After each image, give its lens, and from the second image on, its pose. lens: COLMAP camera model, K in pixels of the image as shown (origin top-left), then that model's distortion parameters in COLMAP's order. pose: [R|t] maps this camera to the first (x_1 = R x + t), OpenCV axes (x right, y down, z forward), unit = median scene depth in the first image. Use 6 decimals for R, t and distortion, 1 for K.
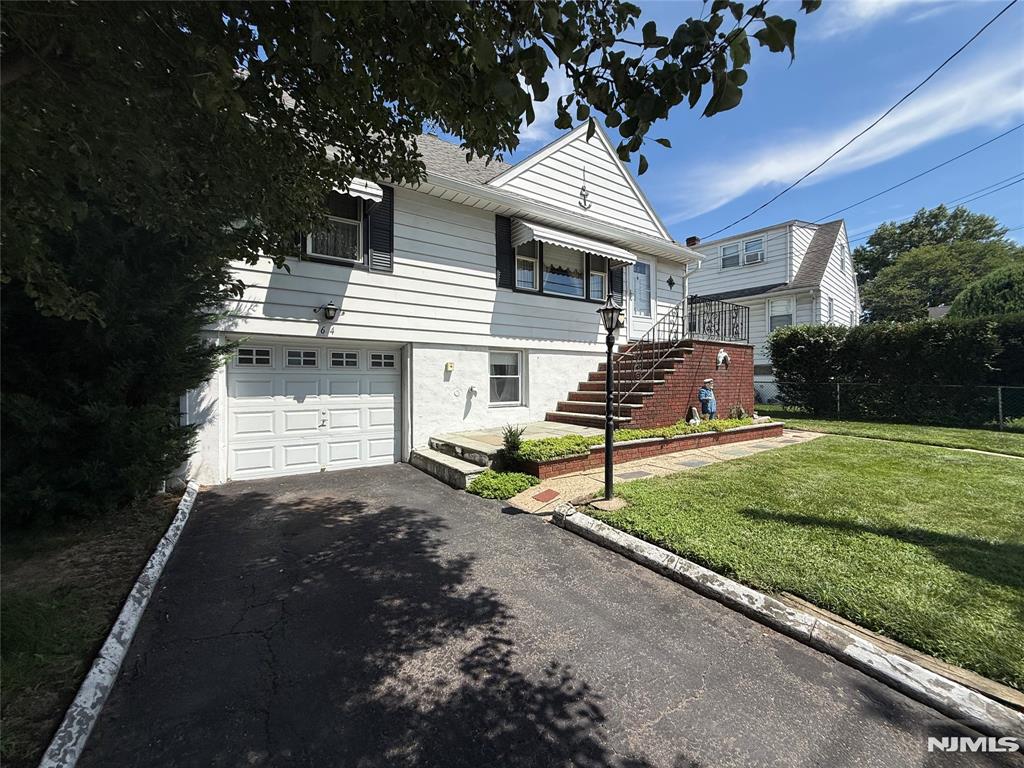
lens RADIAL K [[408.0, 0, 509.1], [0, 408.0, 382.6], [0, 0, 1]] dist [0.000061, 0.000009]
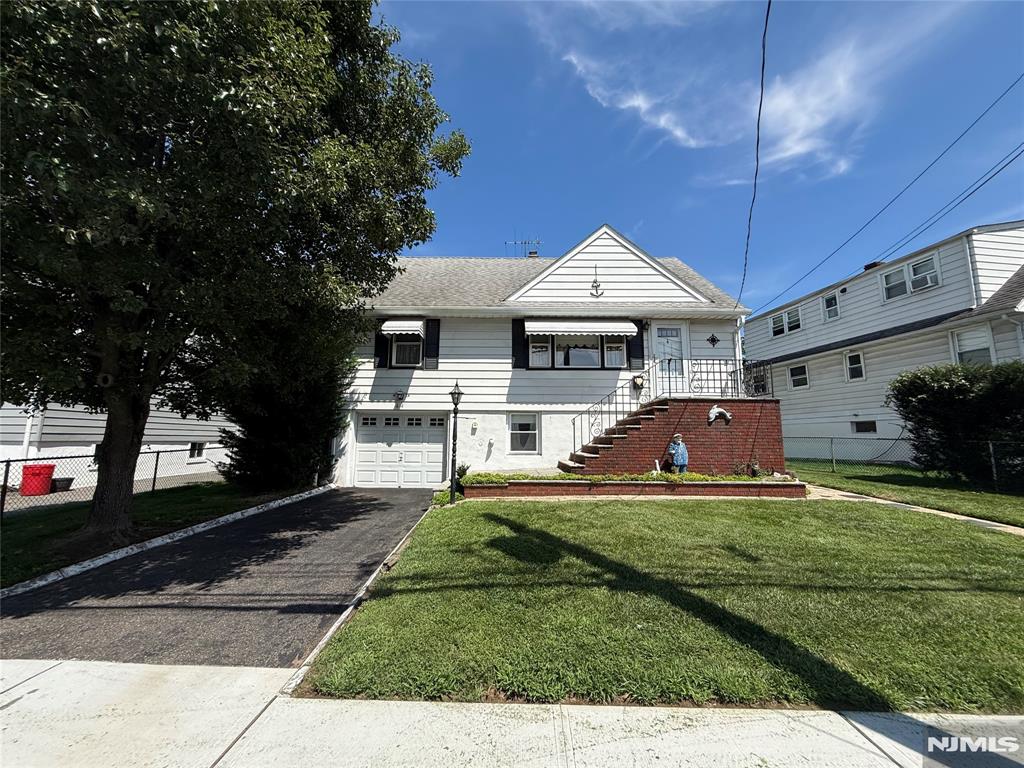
lens RADIAL K [[408.0, 0, 509.1], [0, 408.0, 382.6], [0, 0, 1]] dist [0.000061, 0.000009]
pose [[0.829506, -0.067663, -0.554385, 0.730196], [-0.009579, 0.990764, -0.135257, 0.006253], [0.558416, 0.117507, 0.821196, -0.162998]]
